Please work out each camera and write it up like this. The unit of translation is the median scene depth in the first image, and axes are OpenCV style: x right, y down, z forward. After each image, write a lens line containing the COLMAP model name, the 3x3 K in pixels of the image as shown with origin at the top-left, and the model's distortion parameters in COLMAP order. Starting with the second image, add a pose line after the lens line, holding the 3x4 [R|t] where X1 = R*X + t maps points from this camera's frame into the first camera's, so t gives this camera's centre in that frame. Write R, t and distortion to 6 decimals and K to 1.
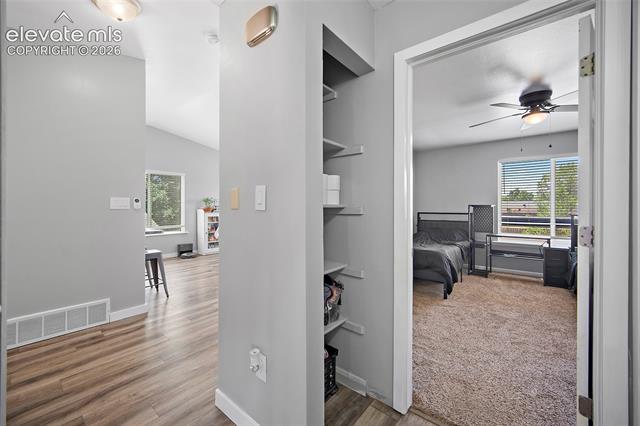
lens RADIAL K [[253.0, 0, 318.1], [0, 253.0, 212.5], [0, 0, 1]] dist [0.000239, 0.000008]
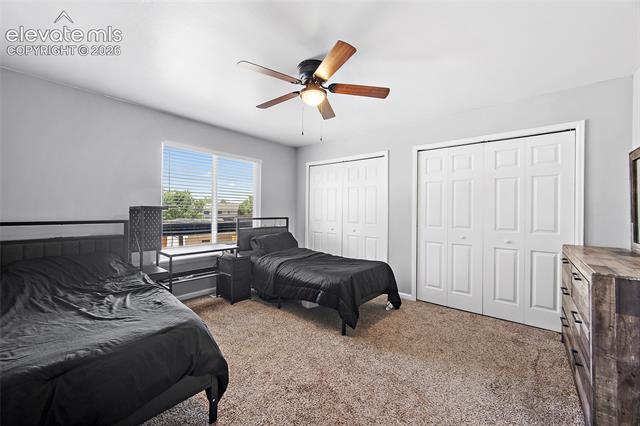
lens RADIAL K [[253.0, 0, 318.1], [0, 253.0, 212.5], [0, 0, 1]] dist [0.000239, 0.000008]
pose [[0.025017, -0.003352, 0.999681, 0.051226], [0.005798, 0.999978, 0.003208, -0.015219], [-0.999670, 0.005716, 0.025036, 0.601954]]
